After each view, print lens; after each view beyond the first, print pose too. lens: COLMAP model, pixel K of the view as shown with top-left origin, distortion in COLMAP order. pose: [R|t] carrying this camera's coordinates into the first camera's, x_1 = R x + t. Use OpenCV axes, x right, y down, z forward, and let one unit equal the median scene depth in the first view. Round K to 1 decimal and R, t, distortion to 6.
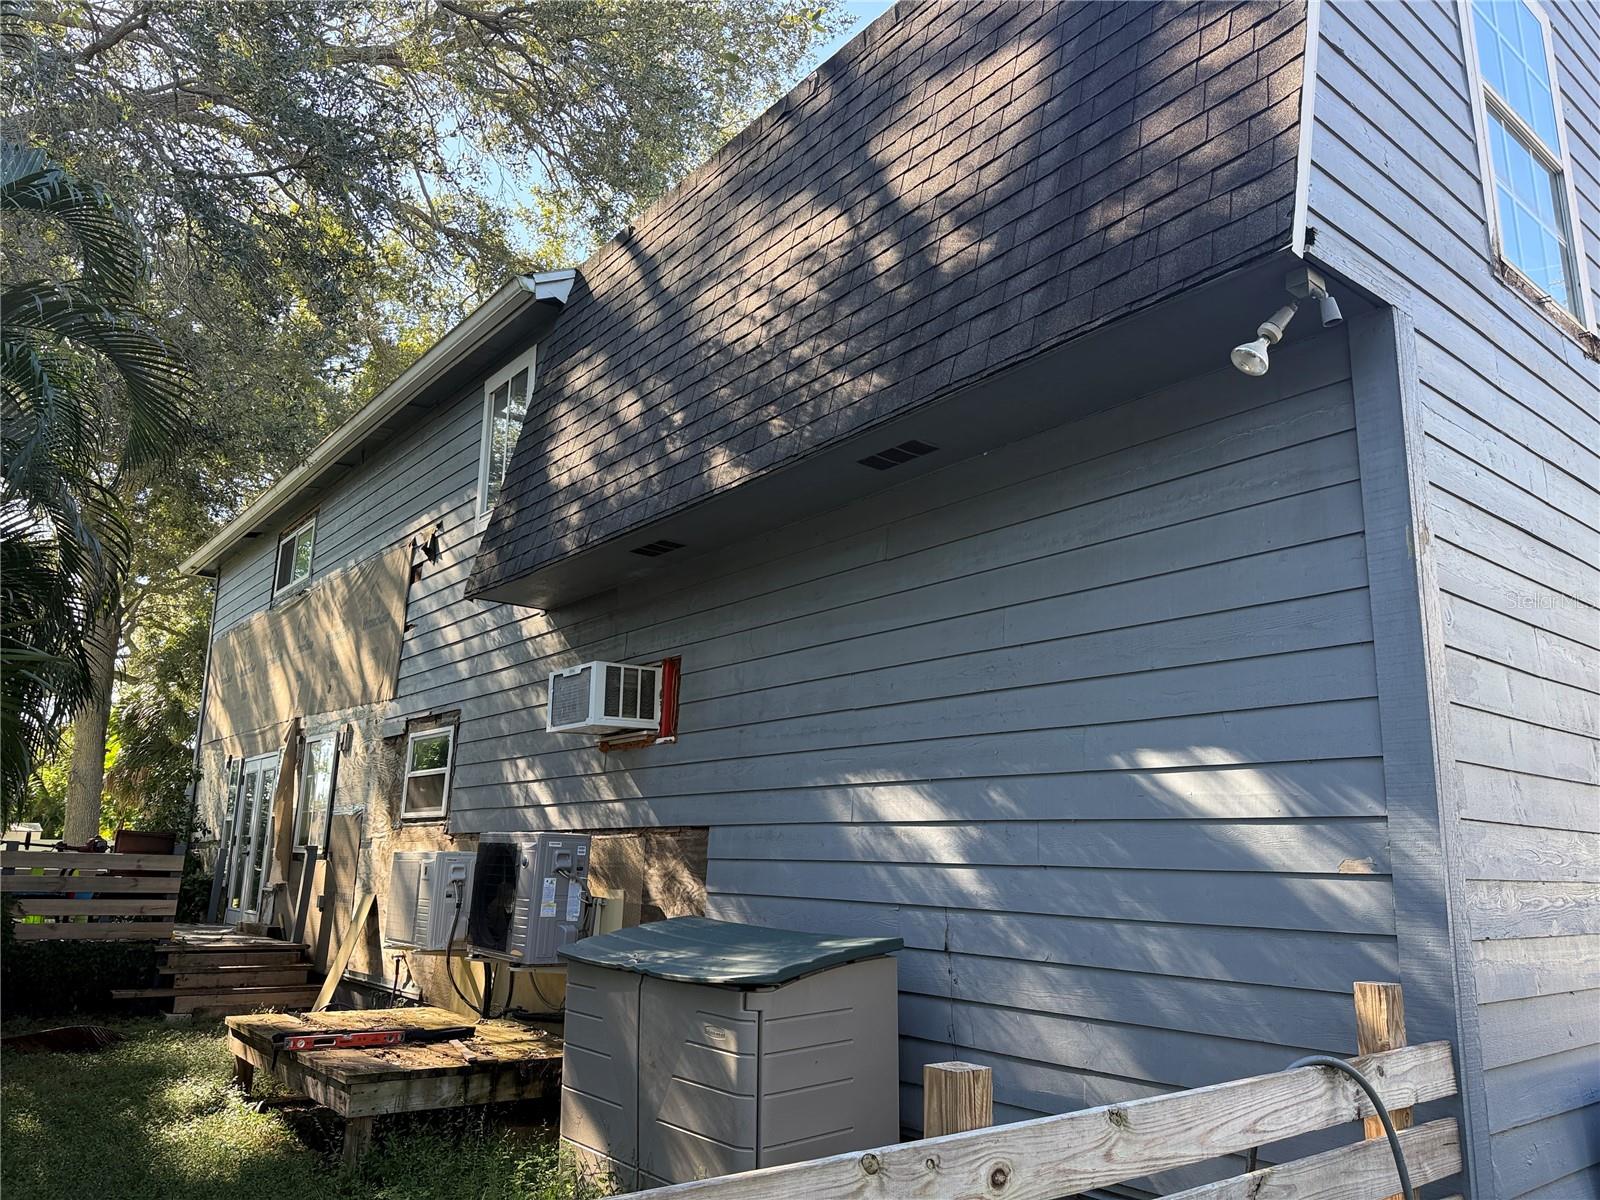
lens RADIAL K [[1126.4, 0, 810.4], [0, 1126.4, 611.3], [0, 0, 1]] dist [0.074915, -0.090856]
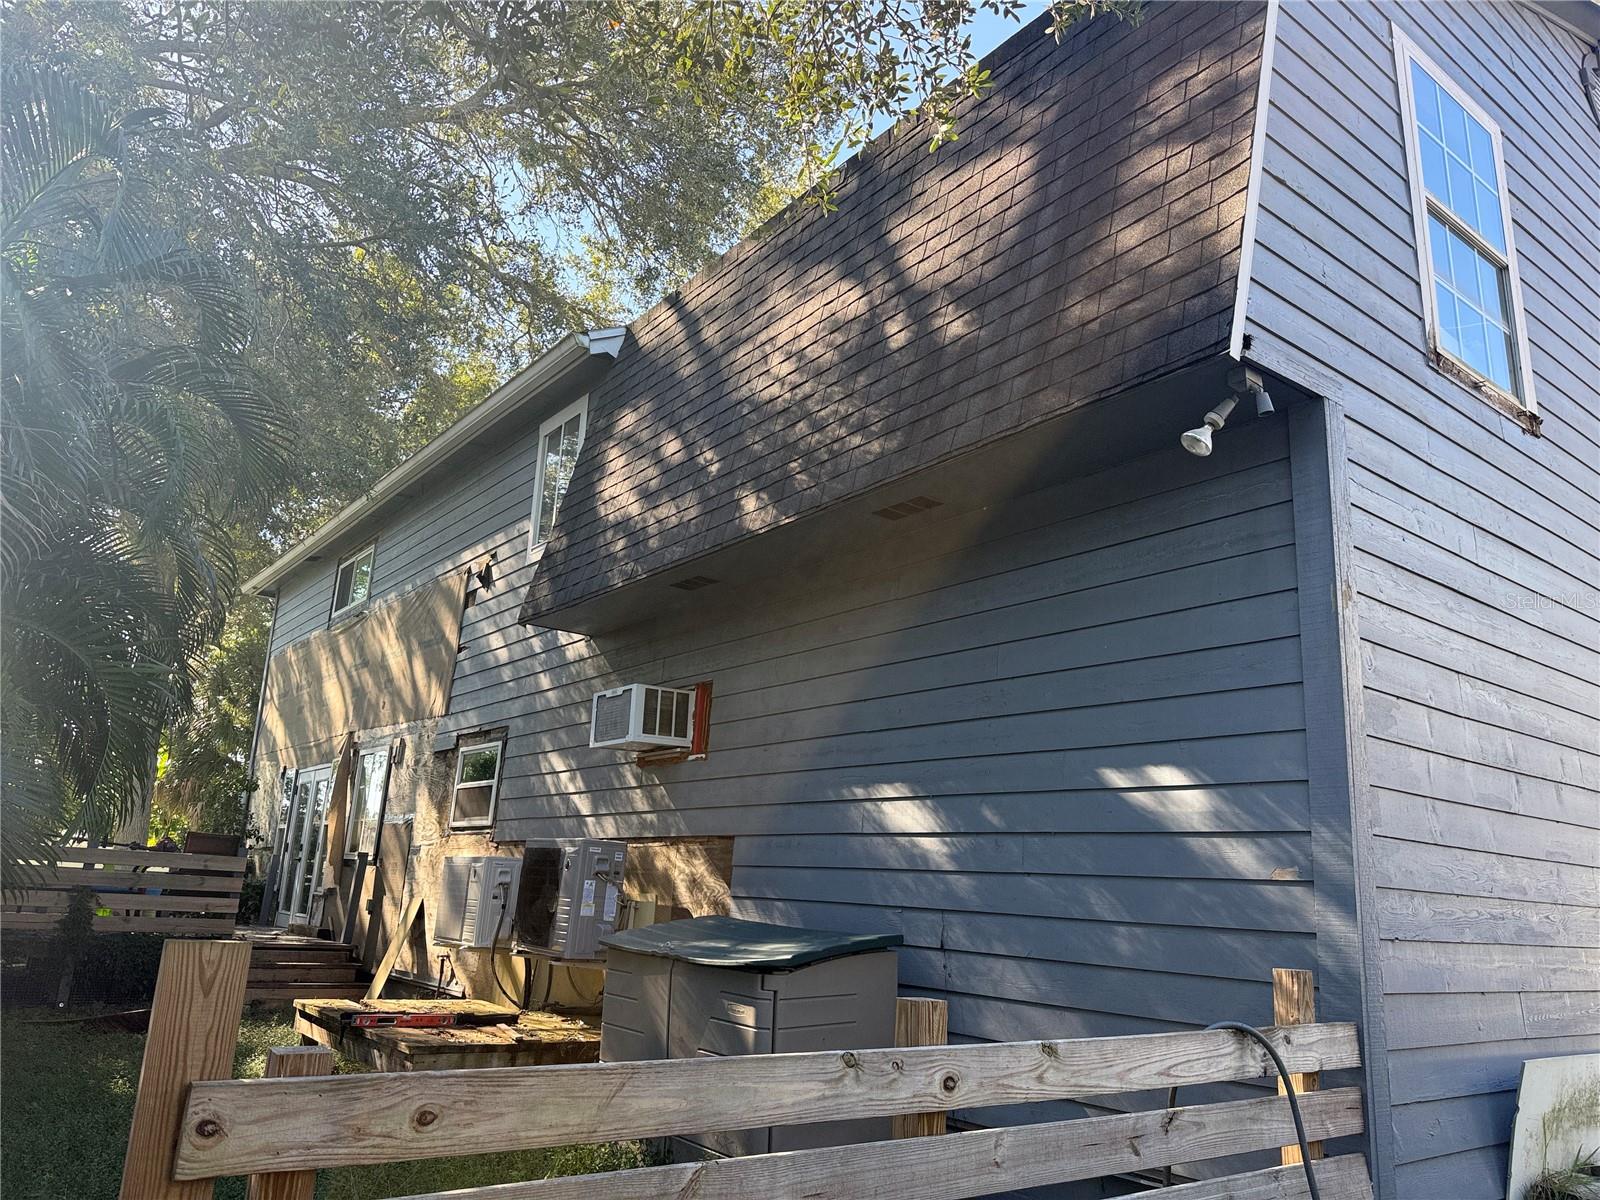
lens RADIAL K [[1126.4, 0, 802.2], [0, 1126.4, 599.8], [0, 0, 1]] dist [0.074915, -0.090856]
pose [[0.999215, 0.020231, -0.034051, 0.011551], [-0.021415, 0.999166, -0.034766, -0.004295], [0.033319, 0.035468, 0.998815, -0.133801]]
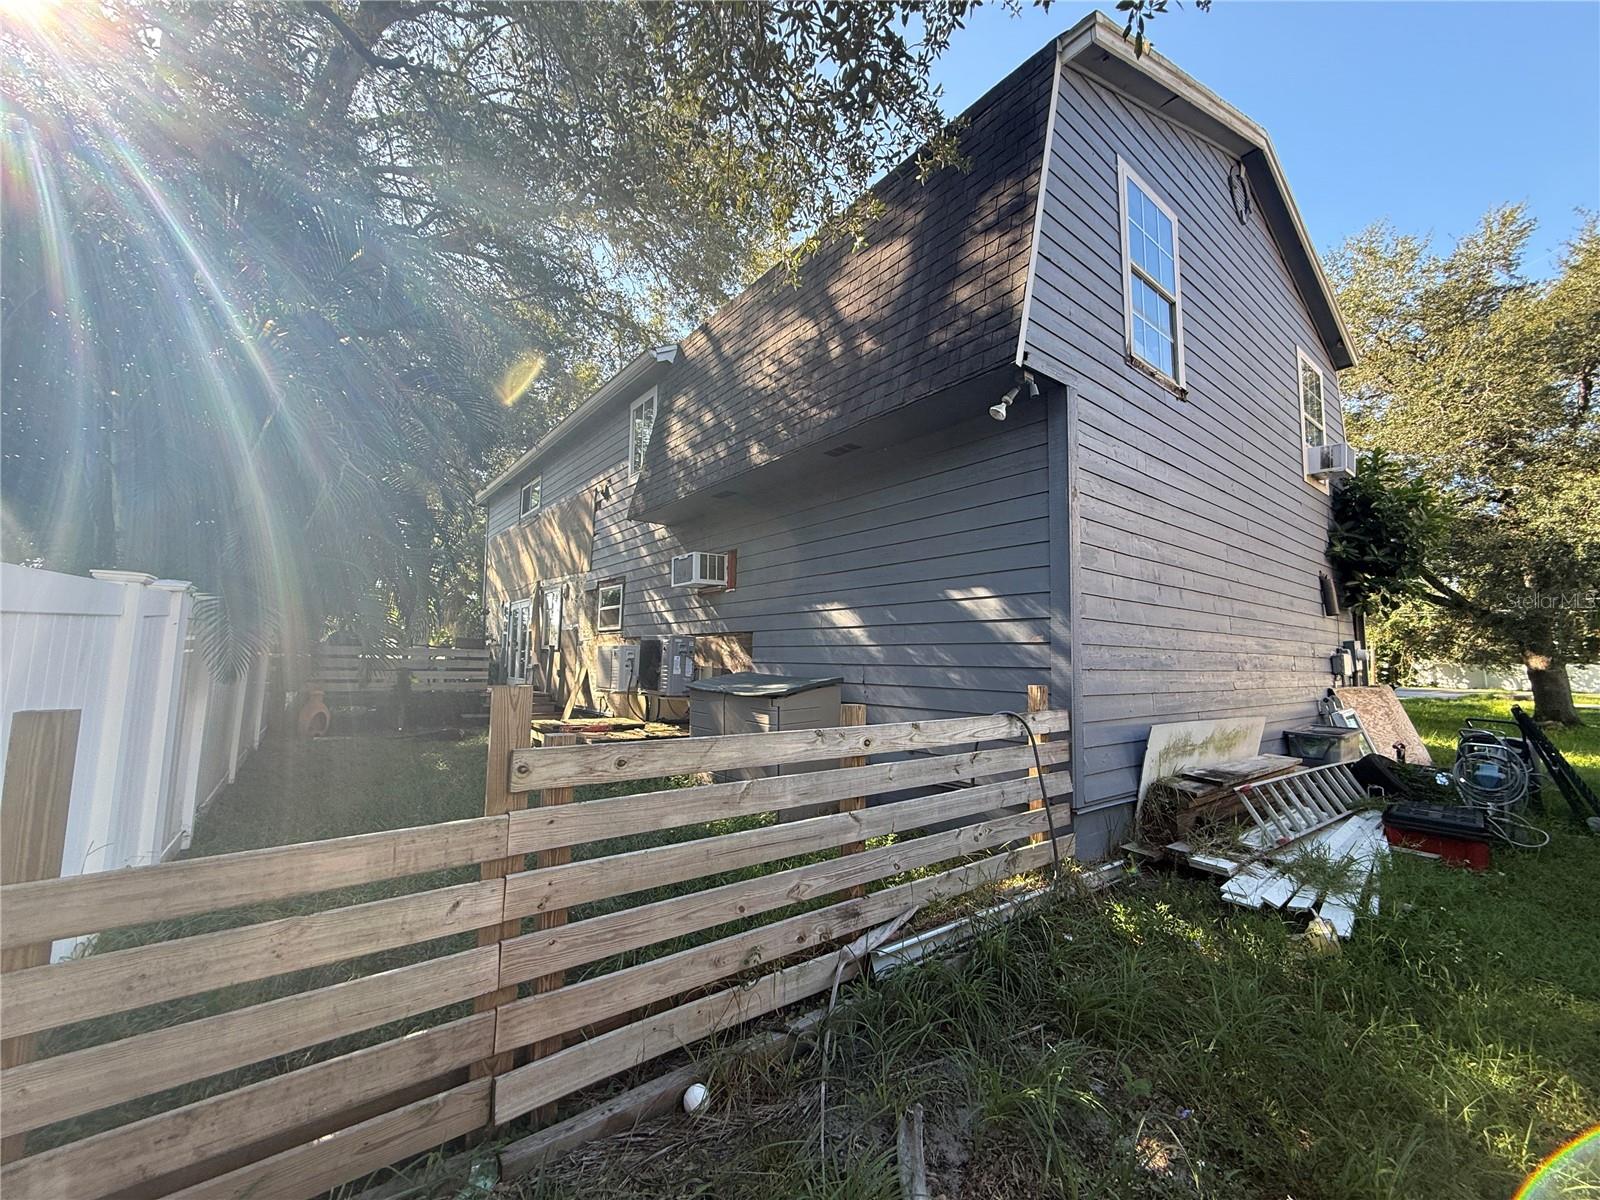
lens RADIAL K [[640.9, 0, 795.3], [0, 640.9, 602.0], [0, 0, 1]] dist [0.000896, 0.000215]
pose [[0.999849, -0.006737, -0.016028, 0.008183], [0.008712, 0.991924, 0.126530, -0.012916], [0.015046, -0.126651, 0.991833, -0.190590]]
